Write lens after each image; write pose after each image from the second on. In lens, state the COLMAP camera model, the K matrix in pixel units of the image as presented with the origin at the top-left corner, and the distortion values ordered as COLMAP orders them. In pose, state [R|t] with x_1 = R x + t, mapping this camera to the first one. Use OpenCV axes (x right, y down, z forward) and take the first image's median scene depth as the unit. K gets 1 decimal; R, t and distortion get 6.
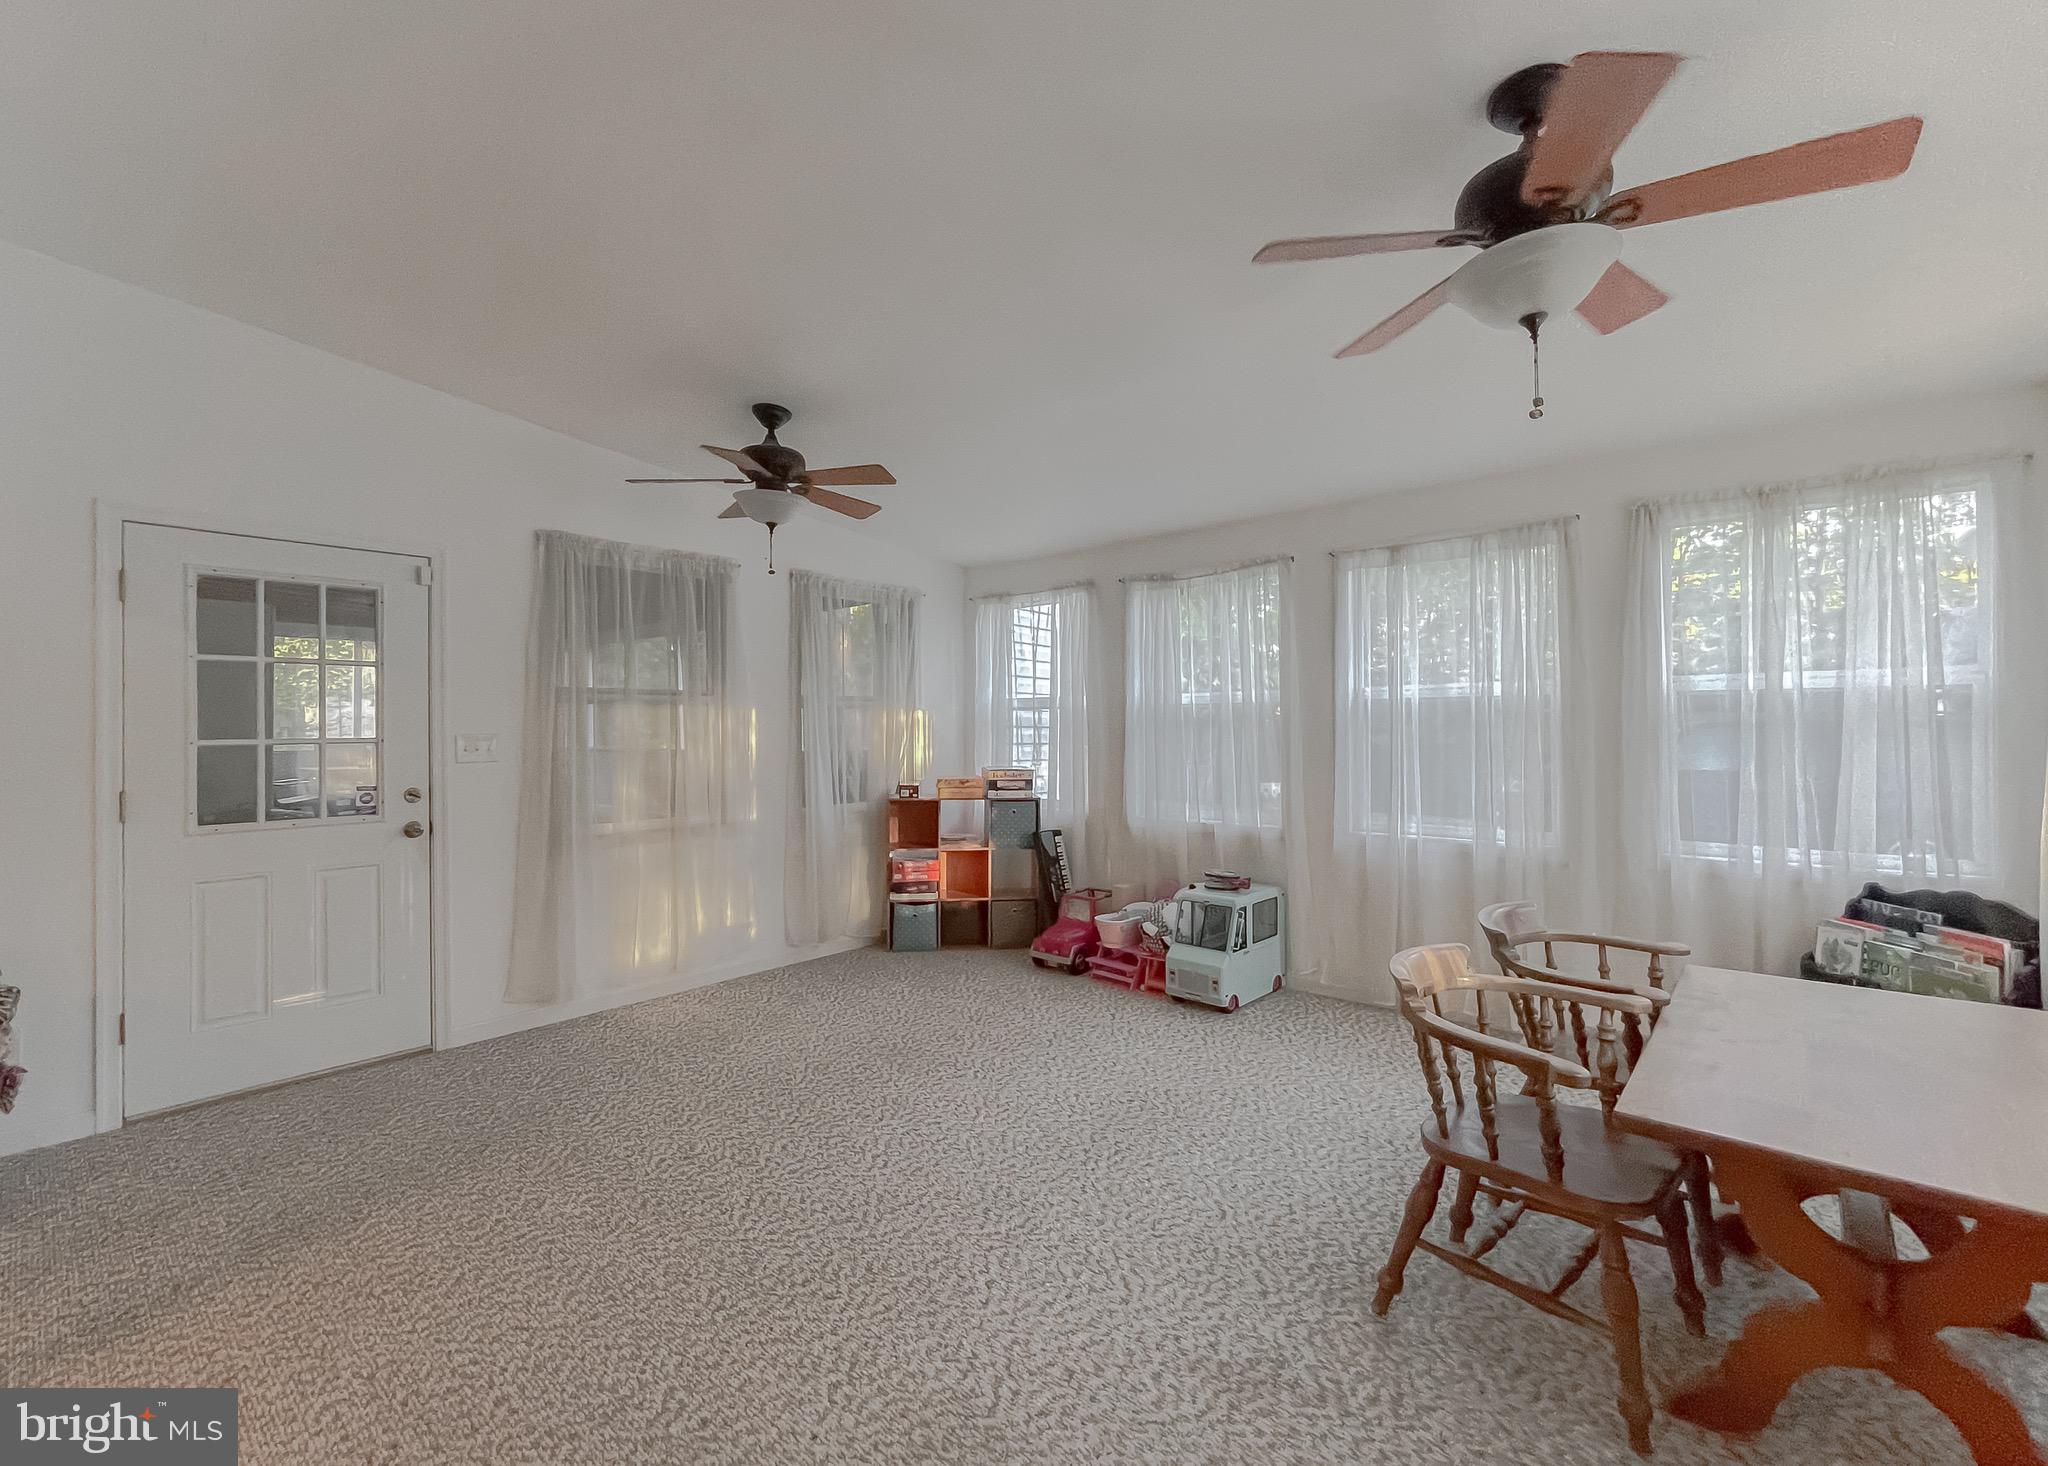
lens RADIAL K [[928.0, 0, 1011.0], [0, 928.0, 725.1], [0, 0, 1]] dist [0.000845, 0.001498]
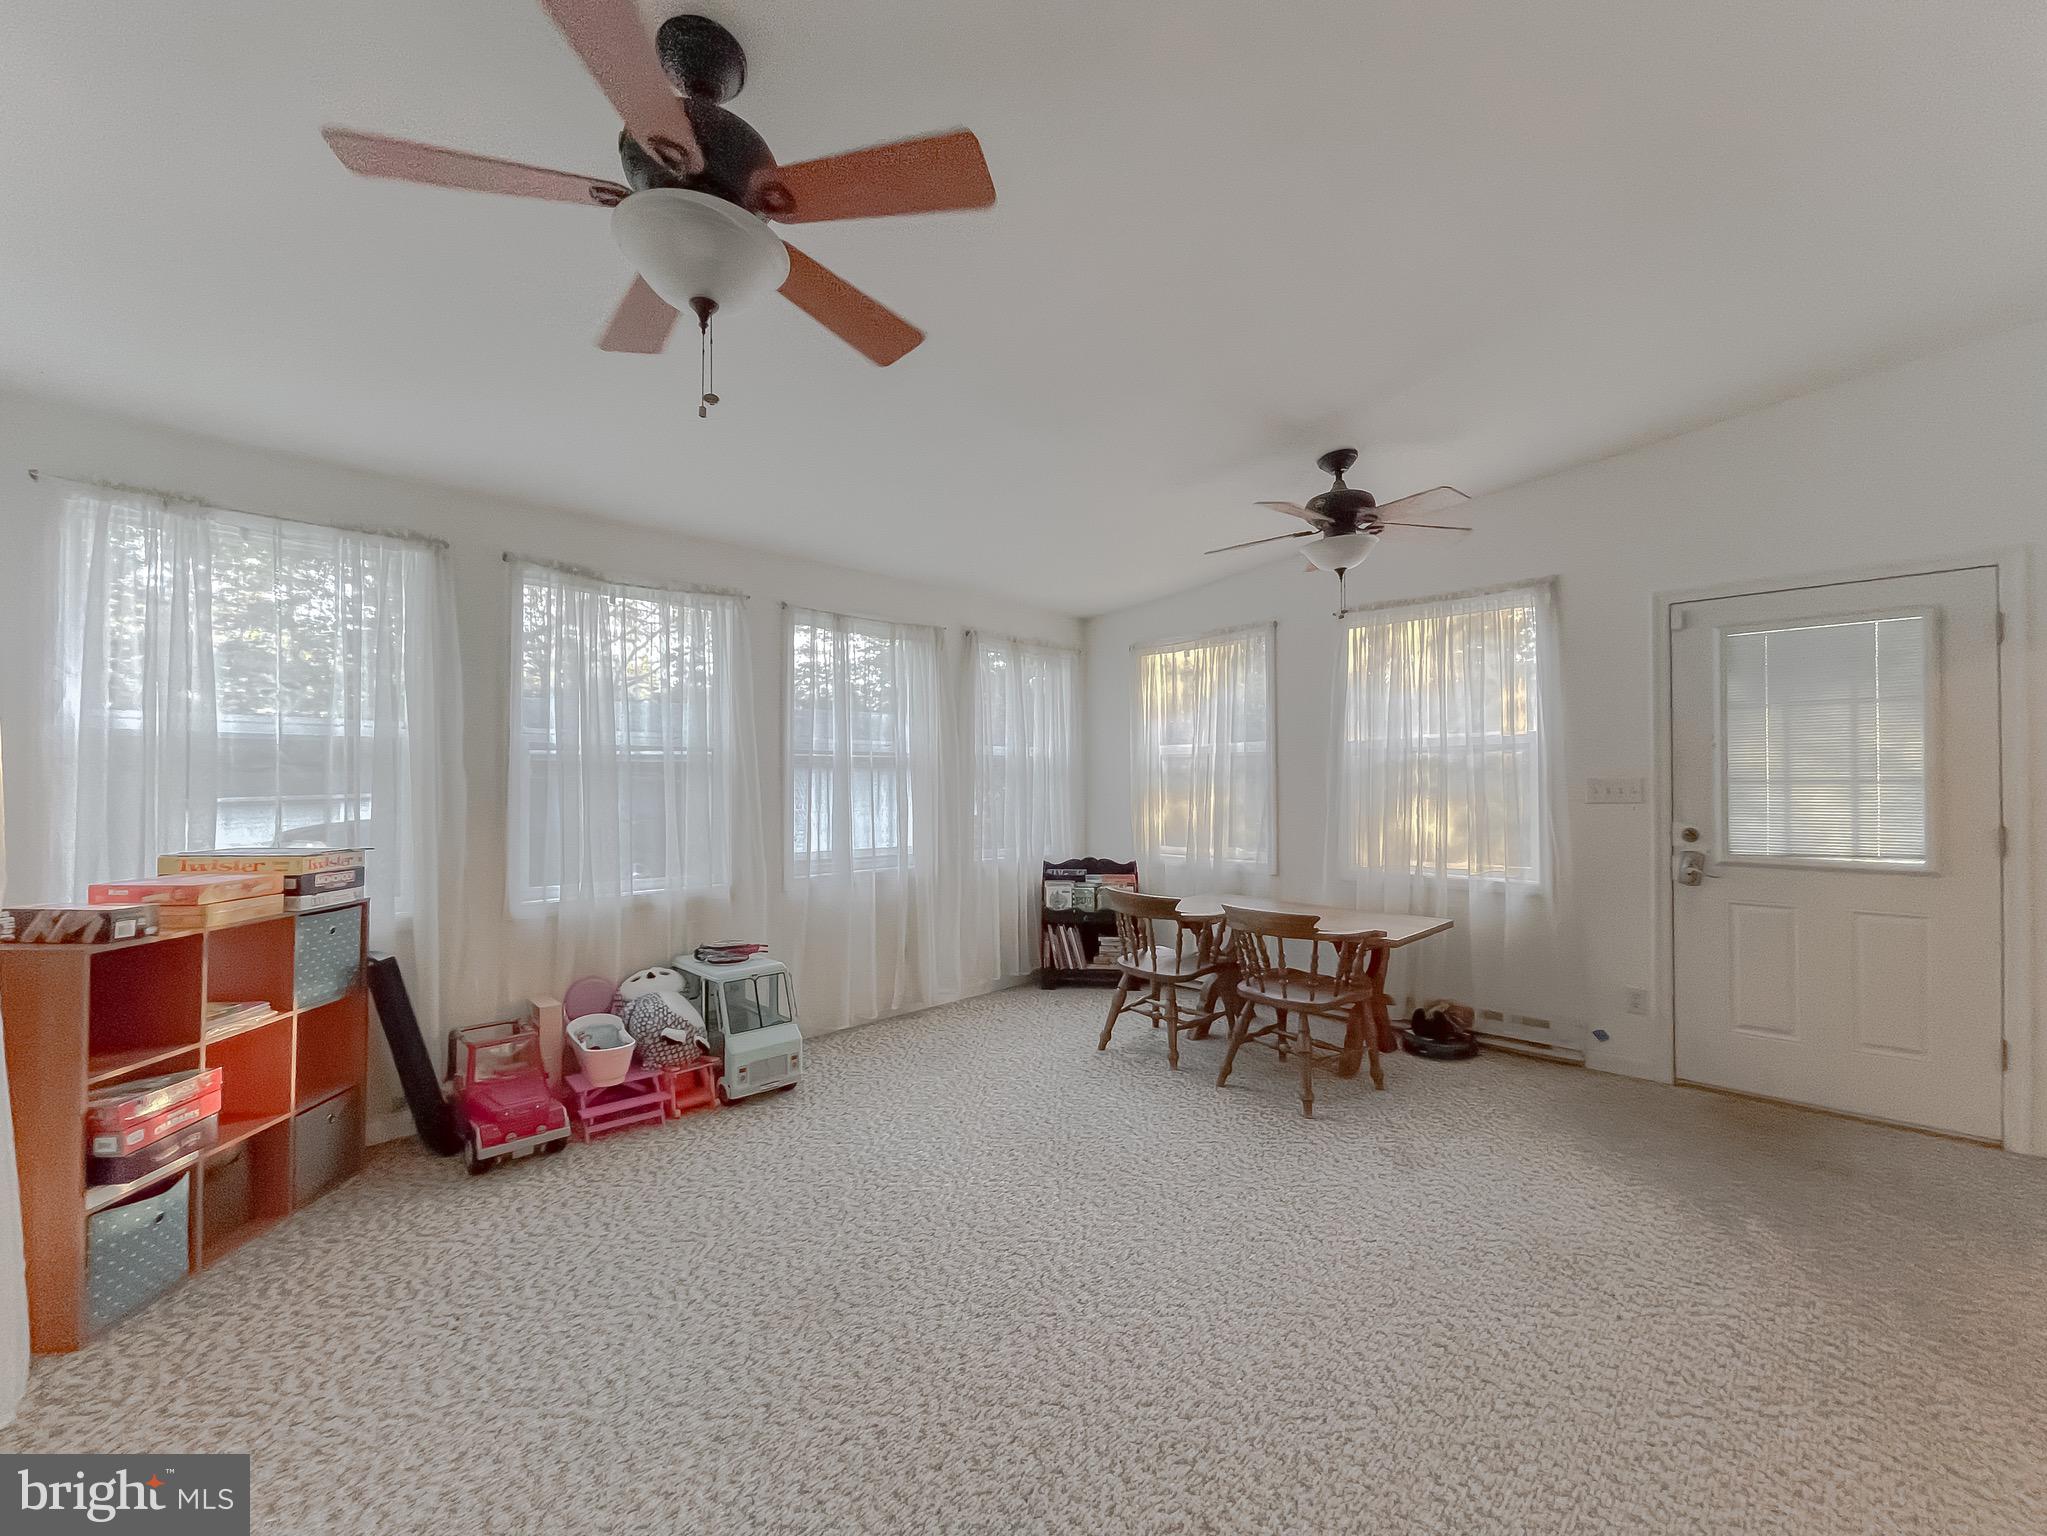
lens RADIAL K [[851.2, 0, 1009.4], [0, 851.2, 781.7], [0, 0, 1]] dist [-0.001542, -0.000058]
pose [[0.033747, 0.009884, 0.999382, -0.559661], [0.002804, 0.999946, -0.009984, 0.017144], [-0.999426, 0.003139, 0.033718, 0.712293]]
